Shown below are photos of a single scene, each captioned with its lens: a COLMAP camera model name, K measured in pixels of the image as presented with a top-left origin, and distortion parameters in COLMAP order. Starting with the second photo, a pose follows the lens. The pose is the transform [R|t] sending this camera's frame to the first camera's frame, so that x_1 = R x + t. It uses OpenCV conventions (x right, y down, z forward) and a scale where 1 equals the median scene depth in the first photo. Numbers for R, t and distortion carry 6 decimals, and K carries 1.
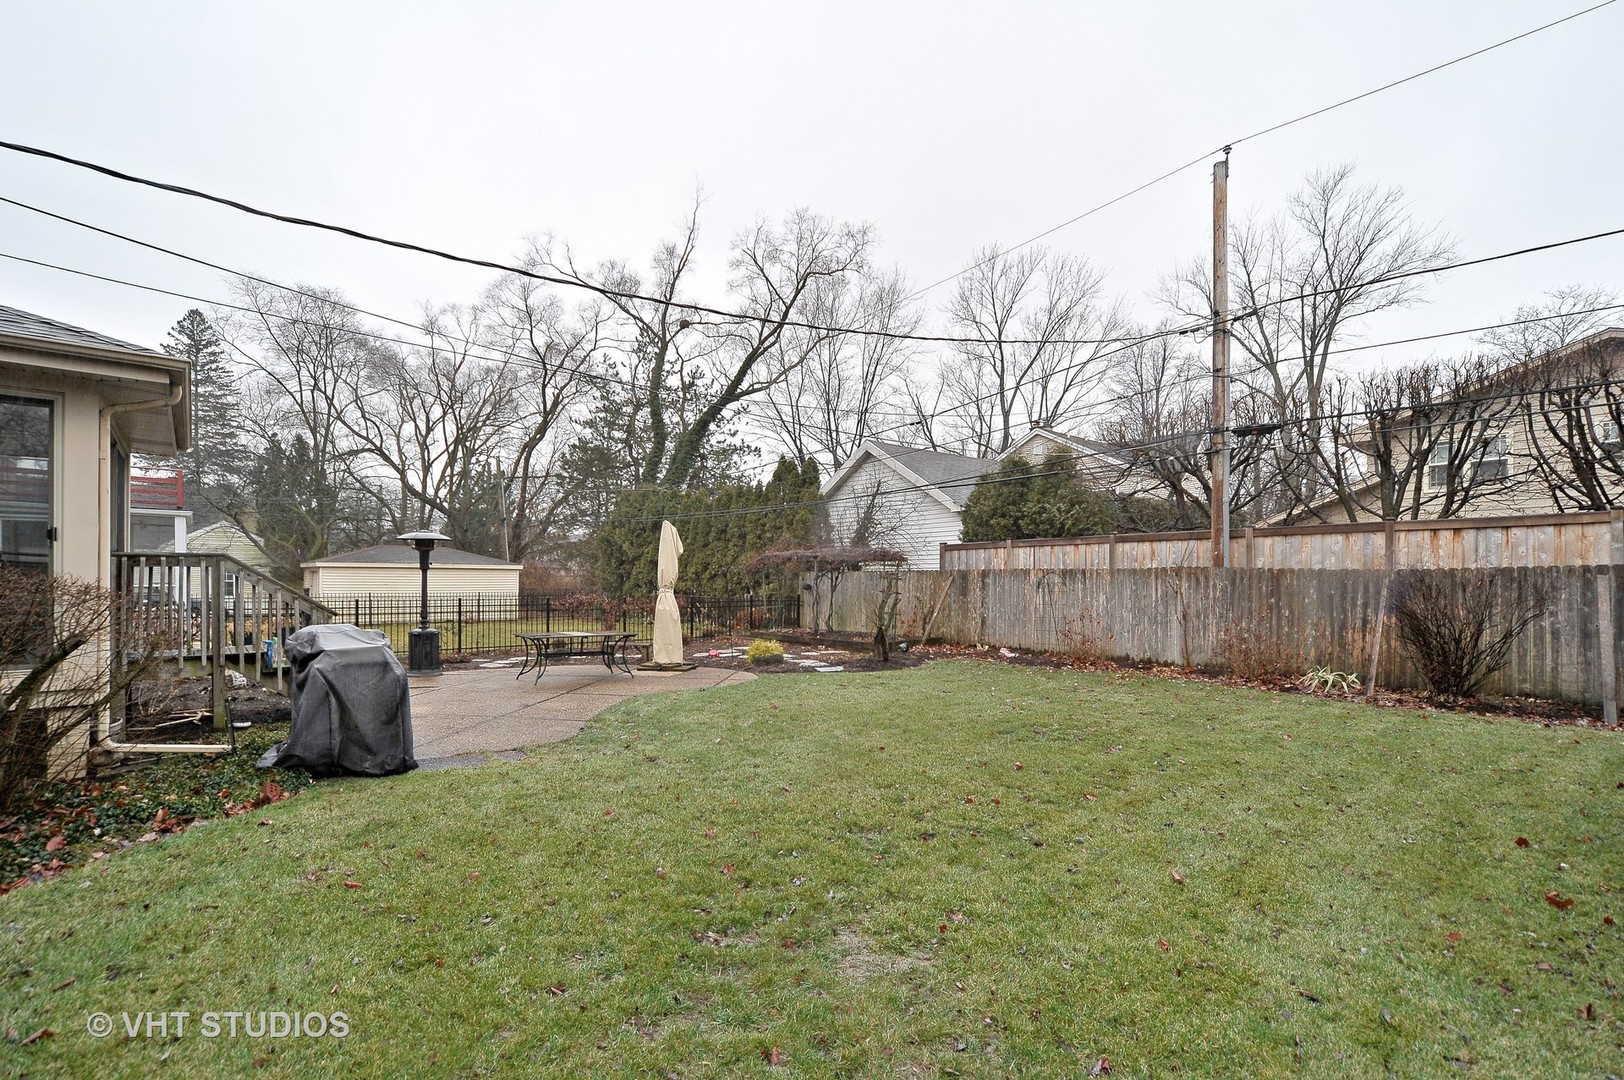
lens RADIAL K [[717.6, 0, 812.9], [0, 717.6, 576.5], [0, 0, 1]] dist [-0.000301, -0.000043]
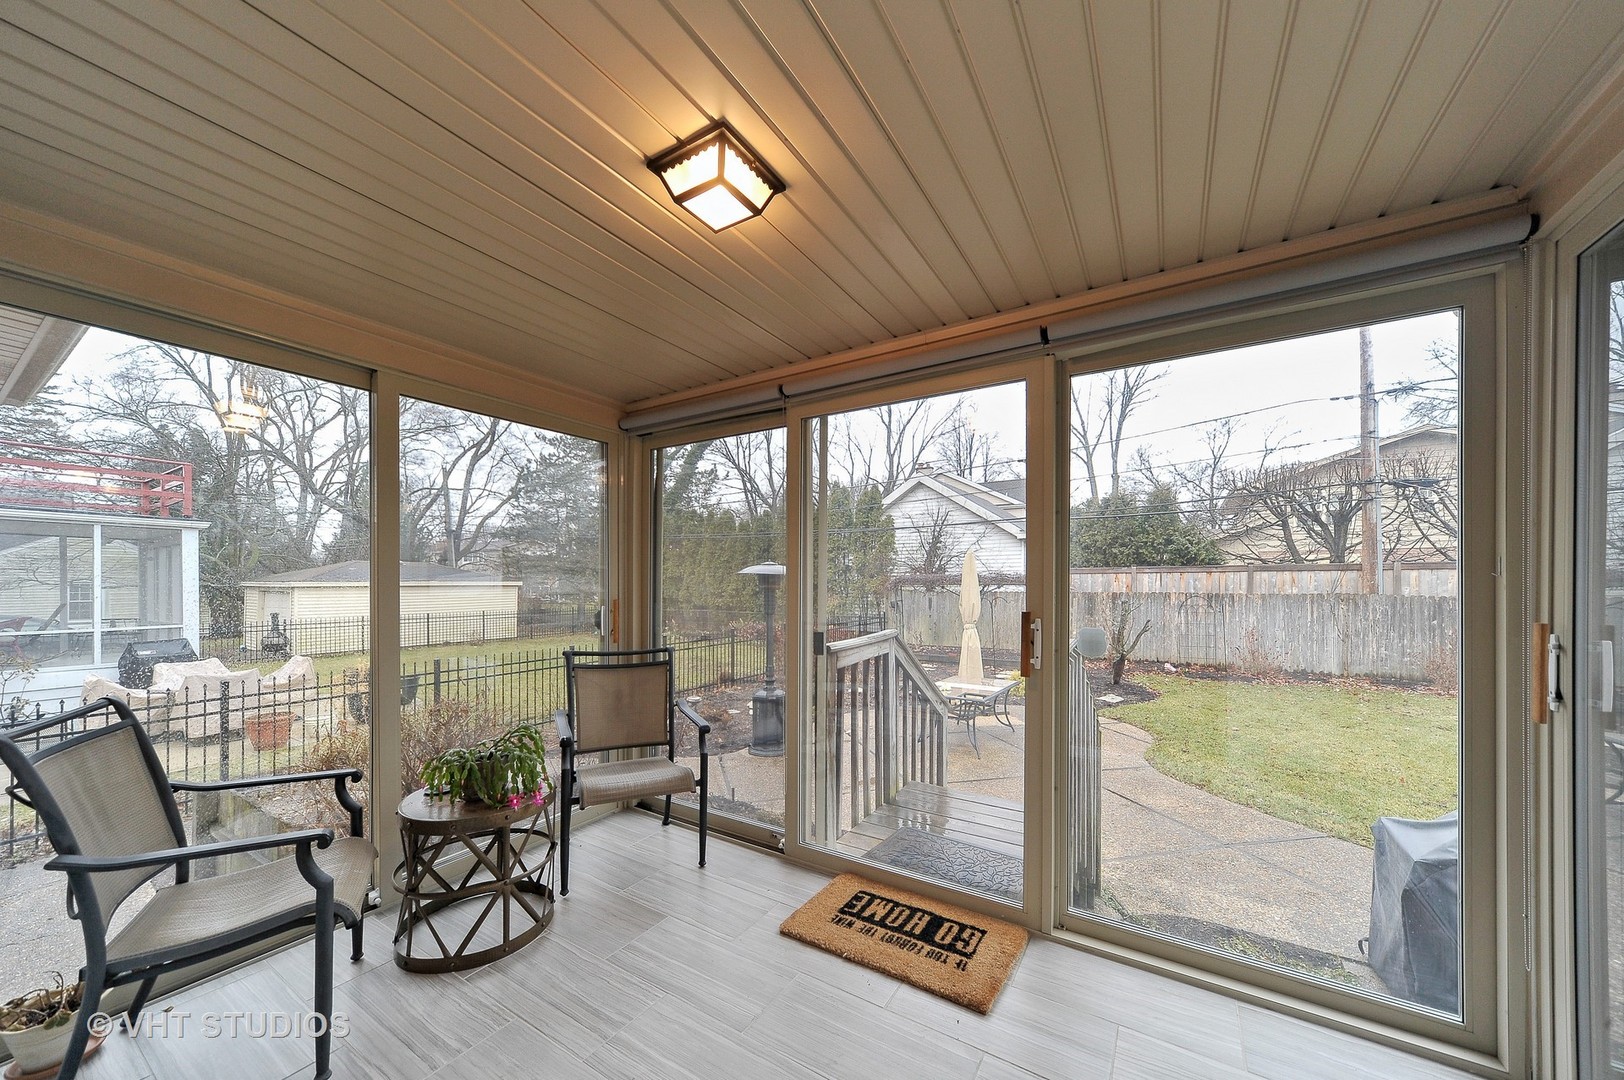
lens RADIAL K [[565.1, 0, 833.3], [0, 565.1, 581.9], [0, 0, 1]] dist [0.000229, 0.000032]
pose [[0.952812, -0.005243, 0.303515, -0.552640], [0.004043, 0.999981, 0.004581, -0.038490], [-0.303534, -0.003138, 0.952815, 0.335229]]
